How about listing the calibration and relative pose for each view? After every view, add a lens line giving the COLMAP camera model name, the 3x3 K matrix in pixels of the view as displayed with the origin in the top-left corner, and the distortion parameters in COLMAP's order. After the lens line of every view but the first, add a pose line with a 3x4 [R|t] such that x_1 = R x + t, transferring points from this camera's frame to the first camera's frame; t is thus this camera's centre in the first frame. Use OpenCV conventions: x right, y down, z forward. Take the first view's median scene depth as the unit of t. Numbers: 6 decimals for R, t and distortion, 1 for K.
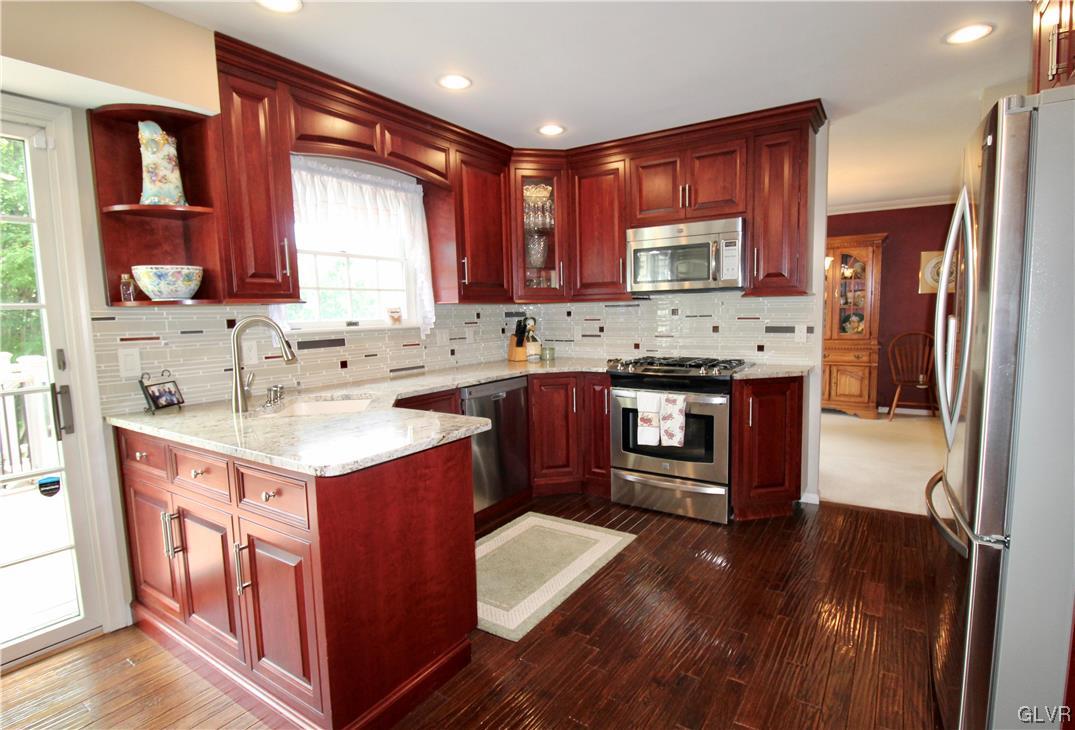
lens RADIAL K [[536.9, 0, 541.4], [0, 536.9, 361.5], [0, 0, 1]] dist [-0.004585, -0.000176]
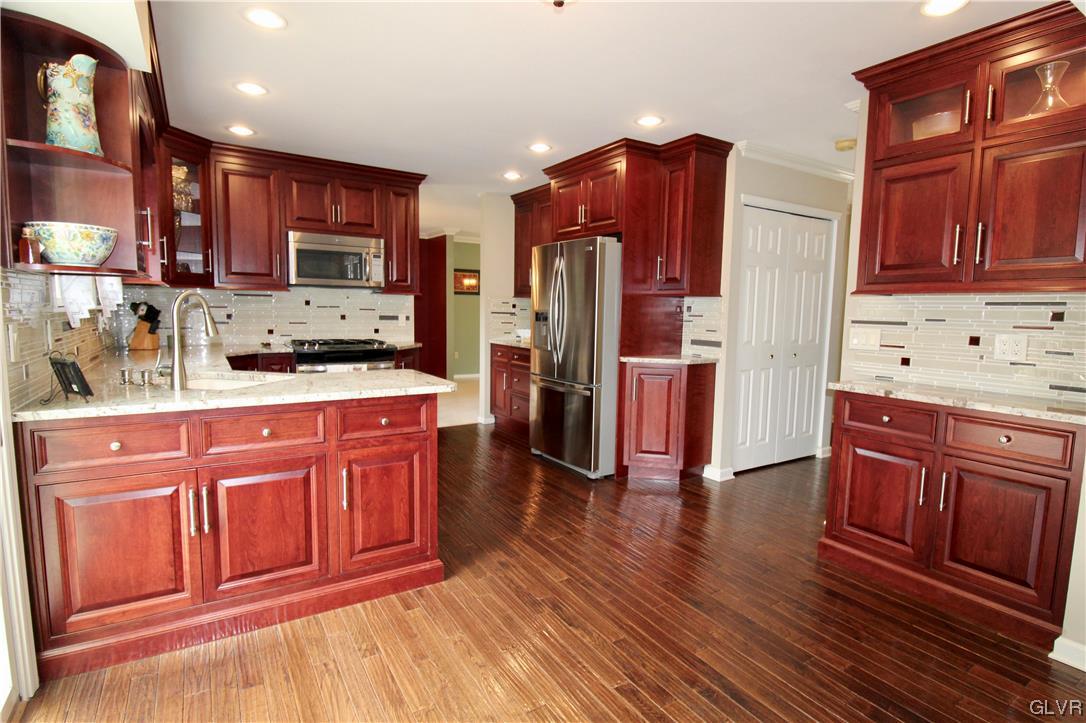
lens RADIAL K [[543.4, 0, 544.7], [0, 543.4, 363.1], [0, 0, 1]] dist [-0.003273, -0.000612]
pose [[0.452116, -0.058624, 0.890030, -0.729898], [0.054980, 0.997772, 0.037792, 0.032185], [-0.890263, 0.031848, 0.454332, -0.032364]]
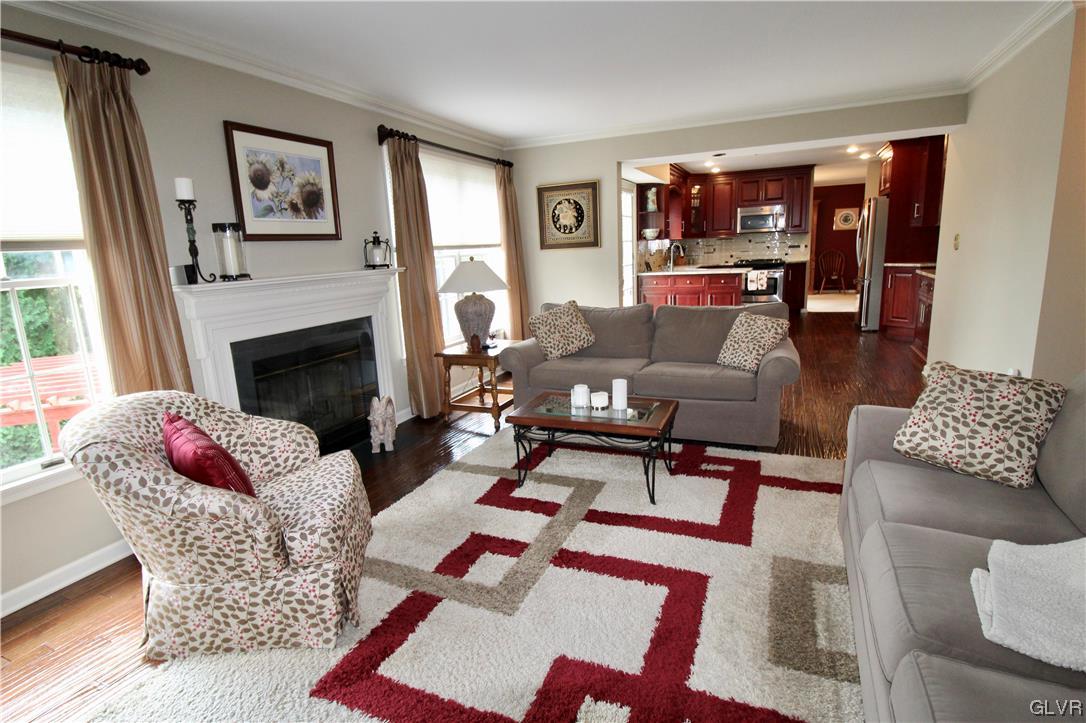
lens RADIAL K [[521.5, 0, 541.3], [0, 521.5, 358.3], [0, 0, 1]] dist [-0.027095, -0.000649]
pose [[0.991205, -0.056648, 0.119601, -1.183511], [0.043452, 0.992960, 0.110190, 0.160242], [-0.125001, -0.104024, 0.986688, -1.474352]]
